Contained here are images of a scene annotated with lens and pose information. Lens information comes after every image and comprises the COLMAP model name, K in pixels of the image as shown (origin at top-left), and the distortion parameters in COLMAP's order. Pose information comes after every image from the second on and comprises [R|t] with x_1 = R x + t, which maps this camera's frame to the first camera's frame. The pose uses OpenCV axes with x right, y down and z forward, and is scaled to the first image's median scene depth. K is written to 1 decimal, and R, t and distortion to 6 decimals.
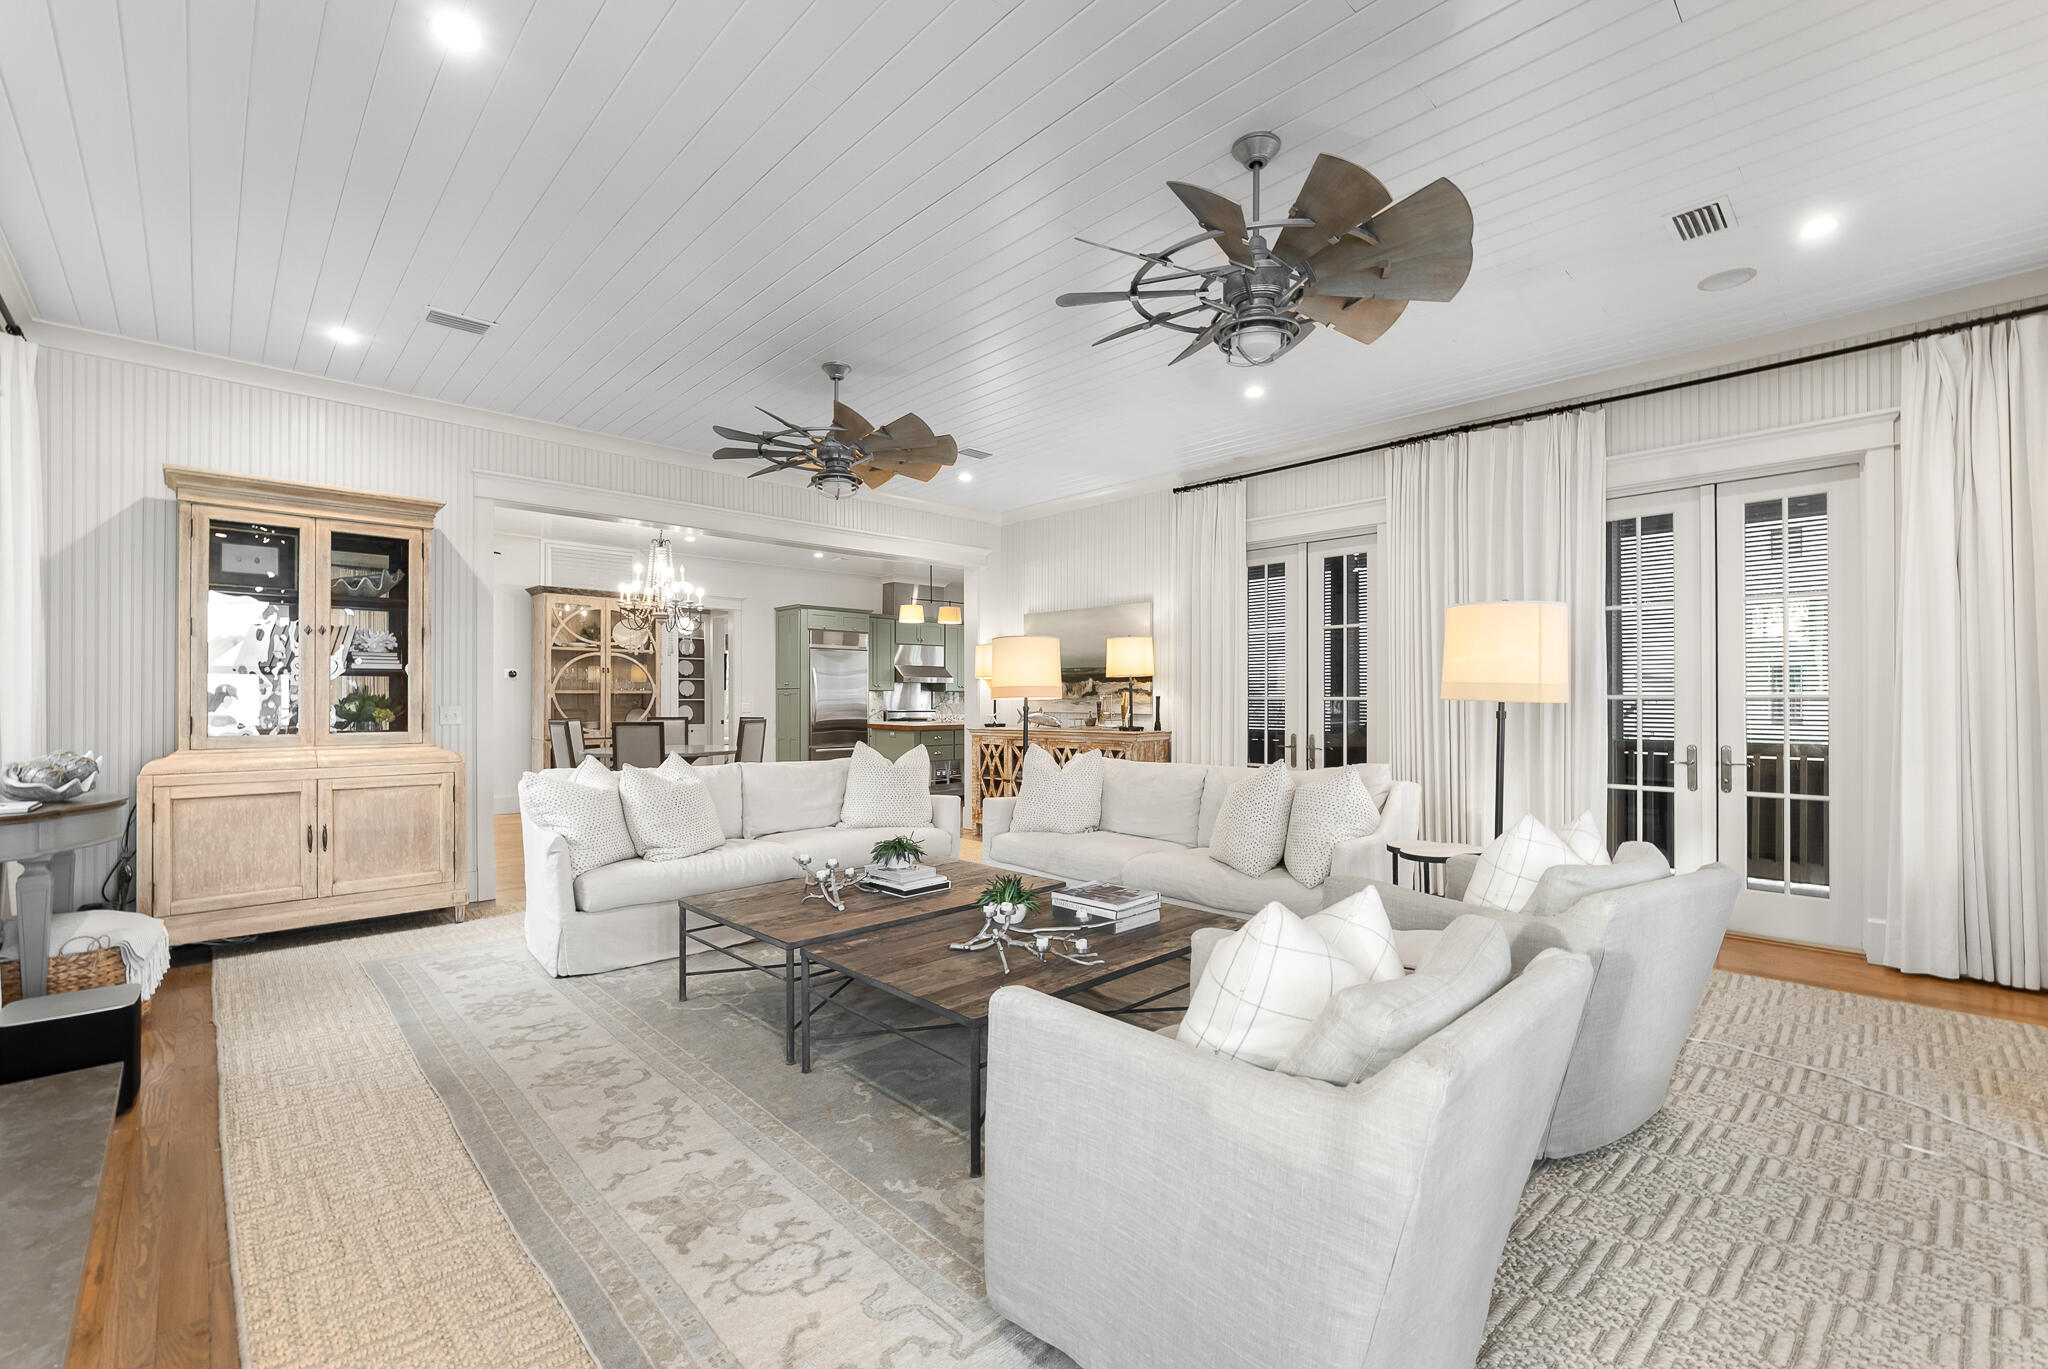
lens RADIAL K [[867.8, 0, 1022.8], [0, 867.8, 695.8], [0, 0, 1]] dist [-0.004540, 0.001335]
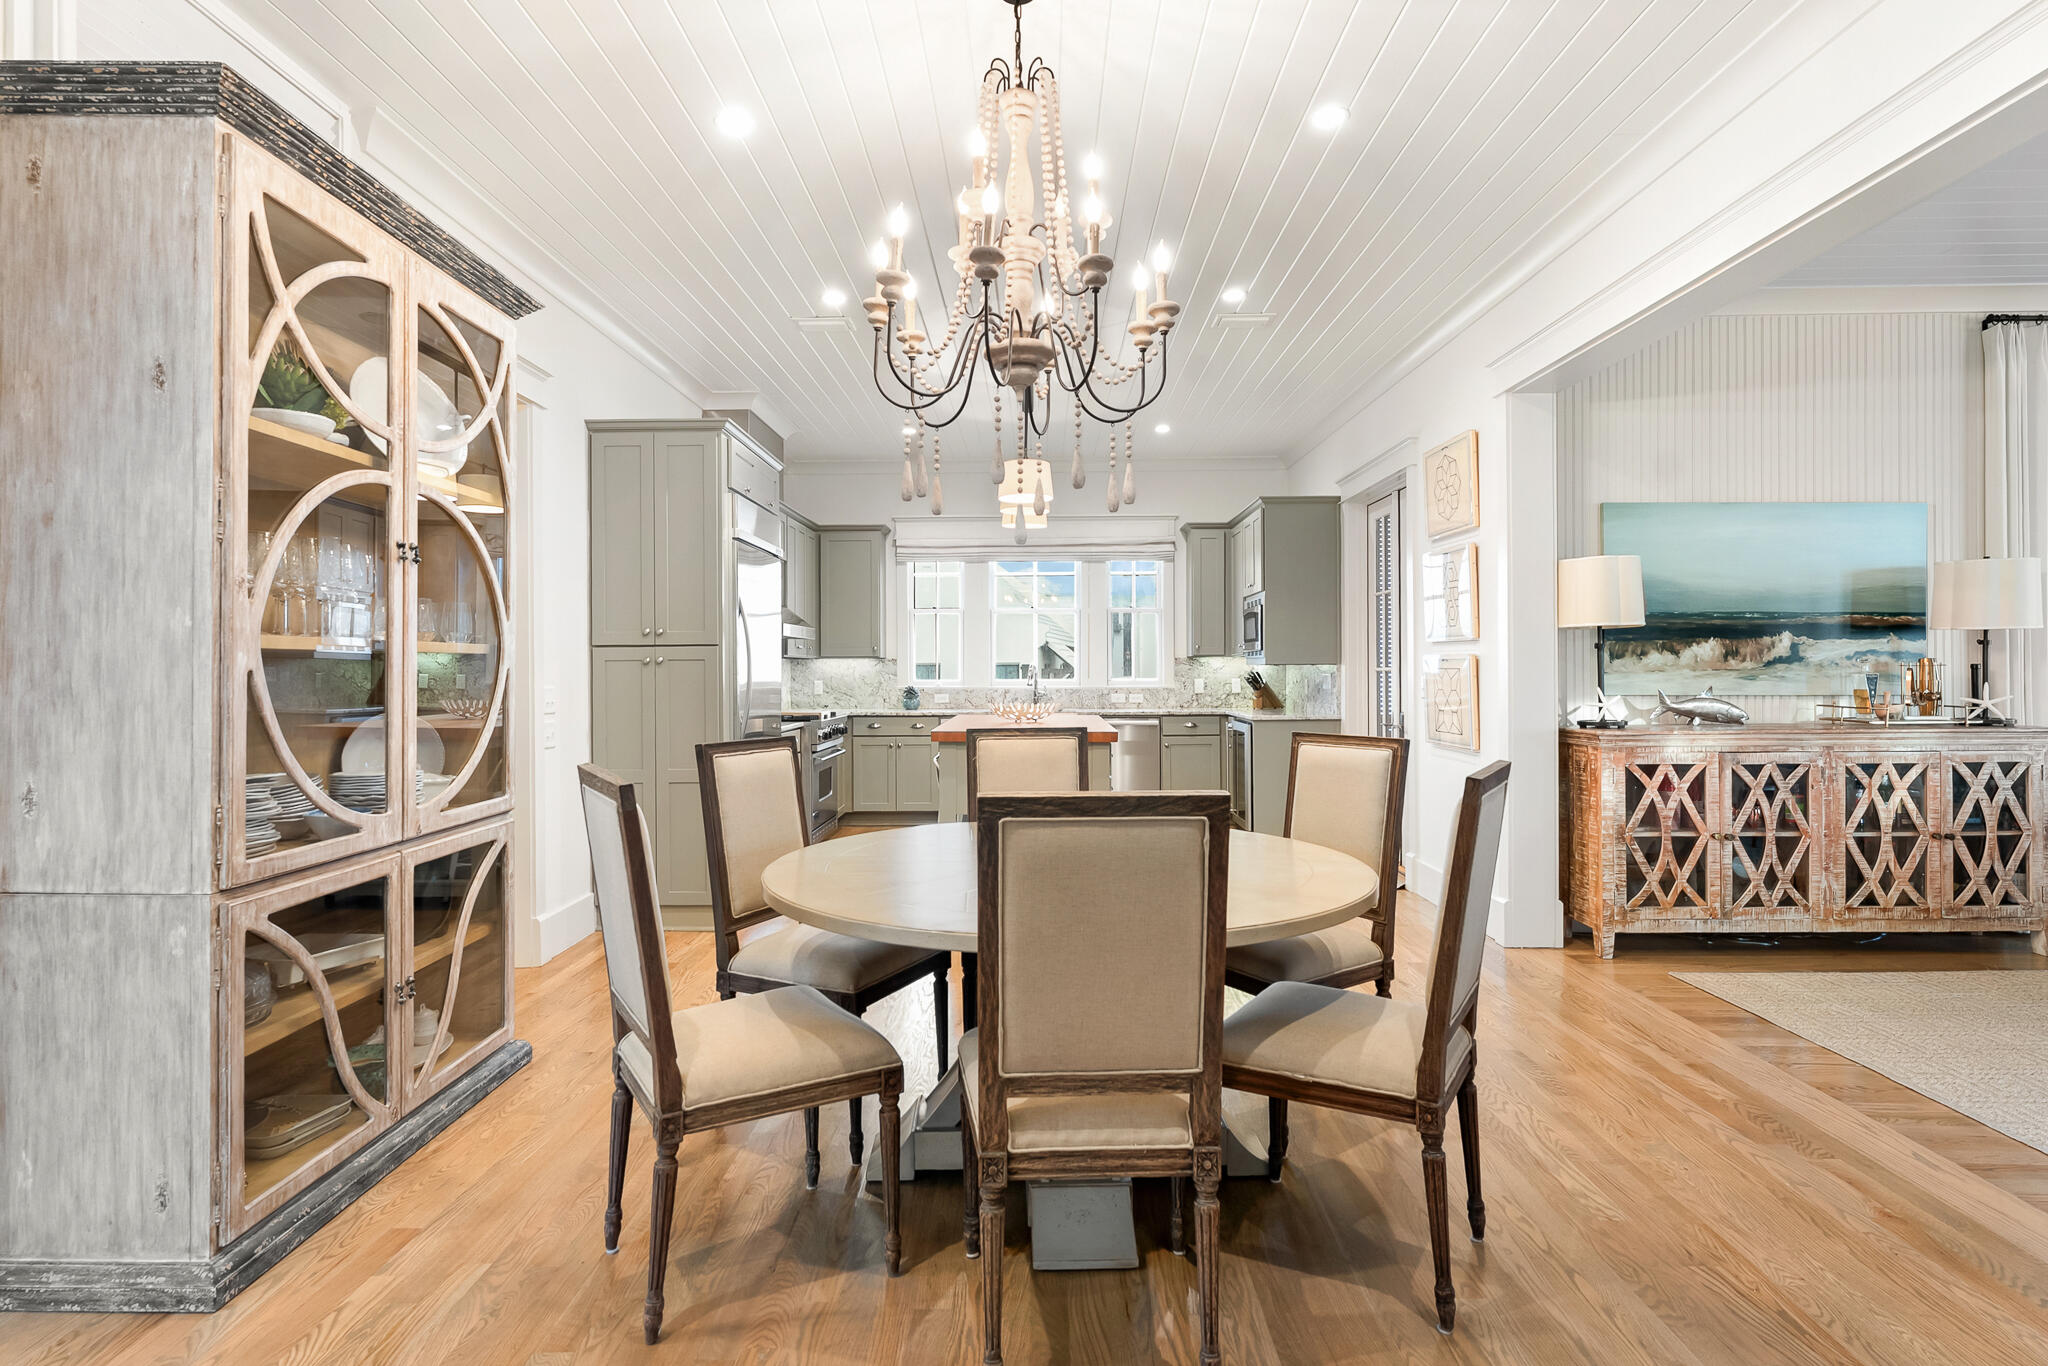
lens RADIAL K [[1054.5, 0, 1025.1], [0, 1054.5, 668.7], [0, 0, 1]] dist [-0.005616, -0.000892]
pose [[0.700781, -0.002255, 0.713373, -0.804816], [0.001576, 0.999997, 0.001613, 0.001446], [-0.713374, -0.000006, 0.700783, 0.967484]]
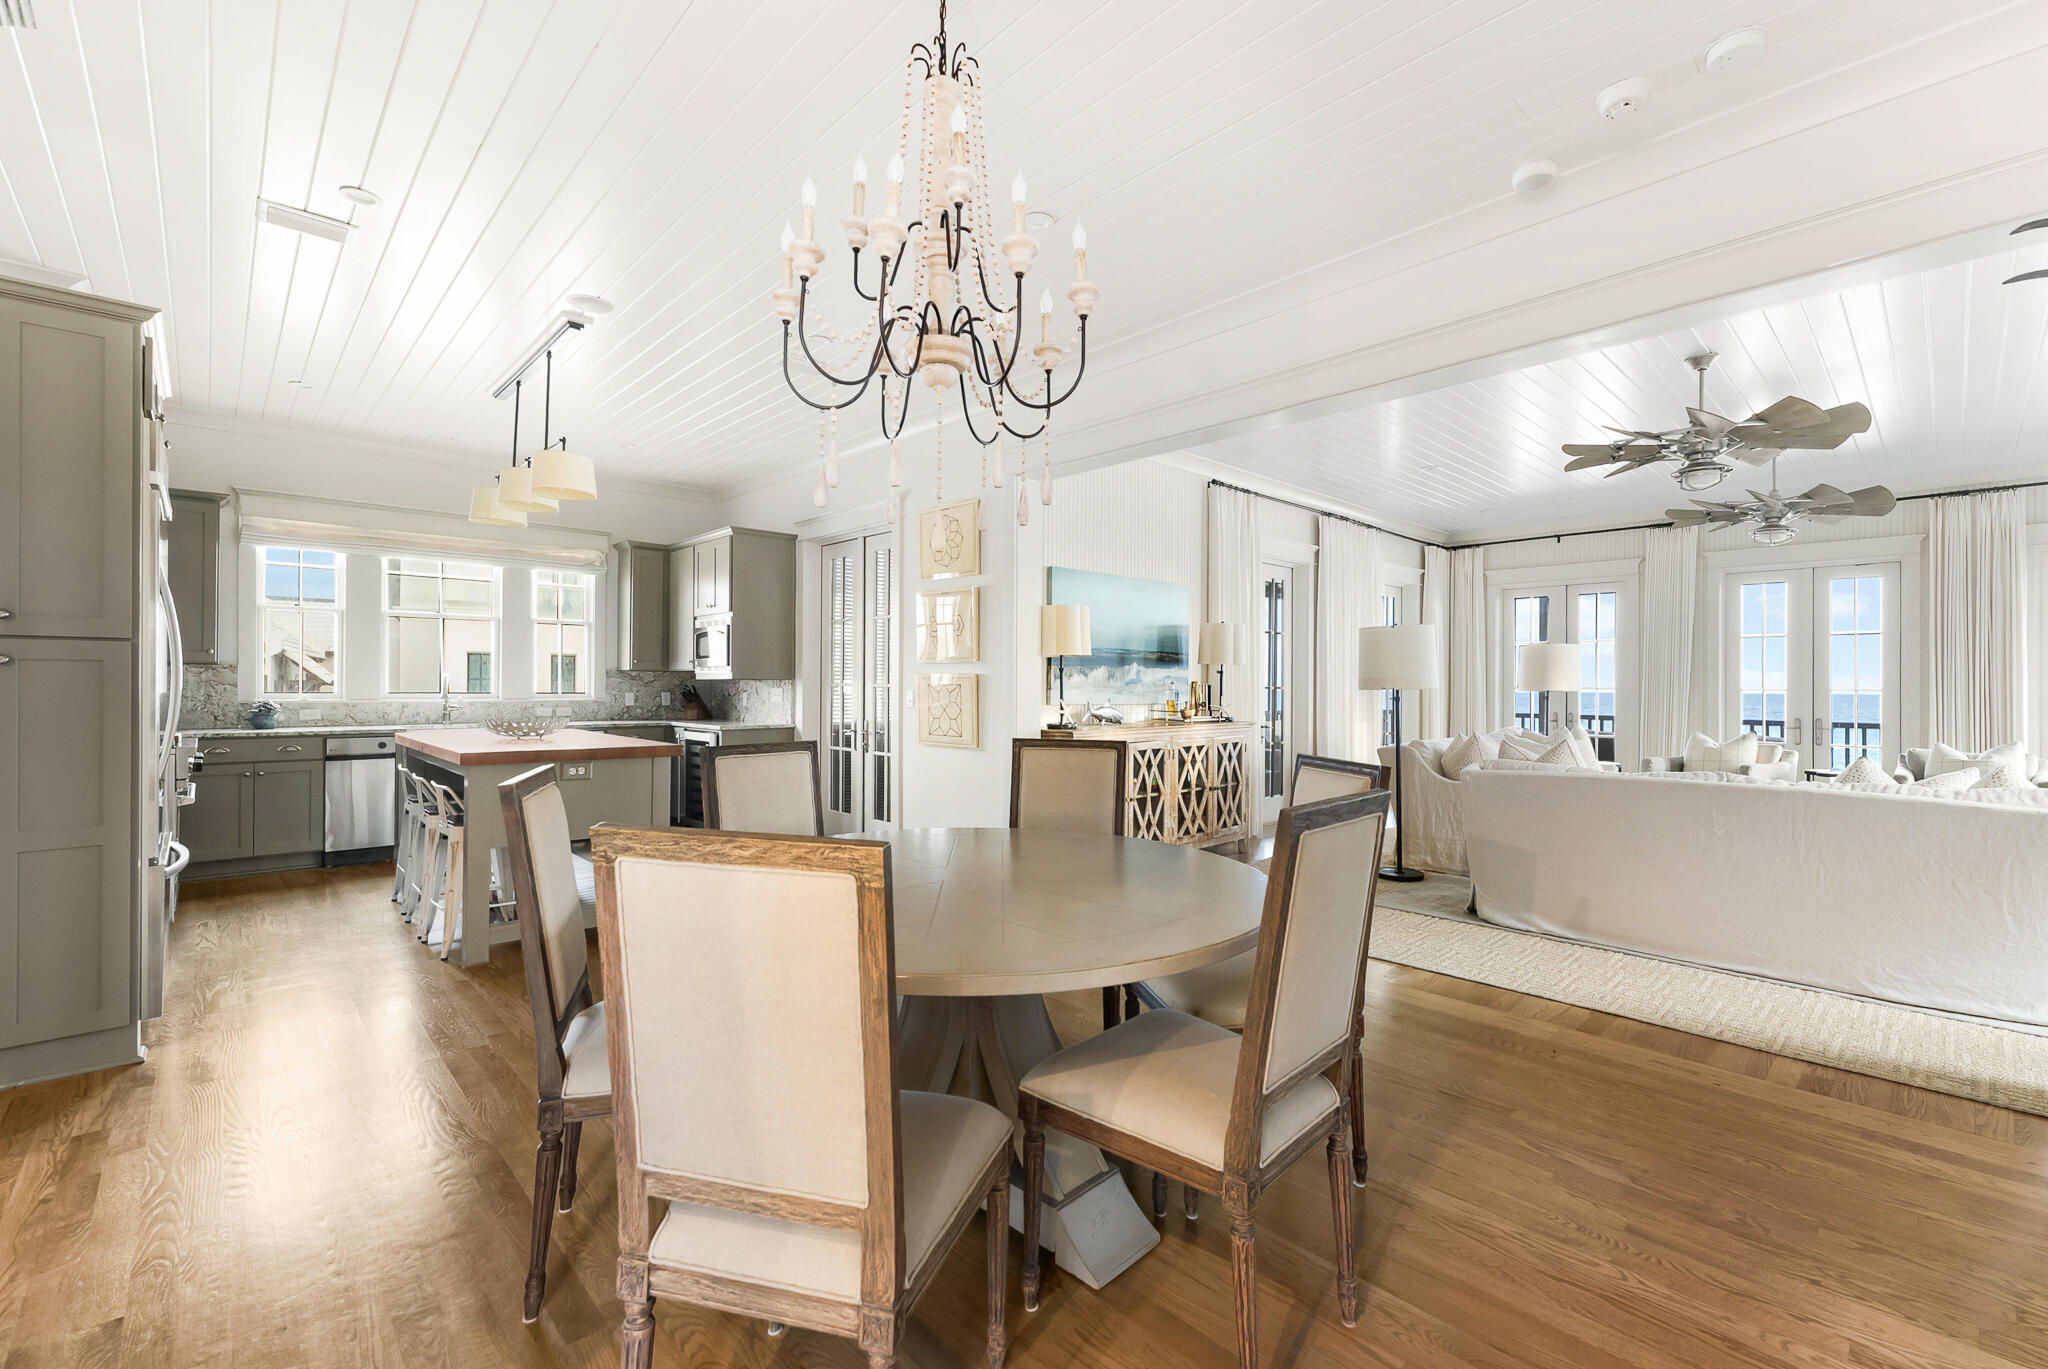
lens RADIAL K [[867.8, 0, 1027.0], [0, 867.8, 685.2], [0, 0, 1]] dist [-0.004540, 0.001335]
pose [[-0.003196, 0.000815, 0.999995, -0.838262], [-0.010014, 0.999949, -0.000847, 0.003565], [-0.999945, -0.010017, -0.003188, 1.219536]]
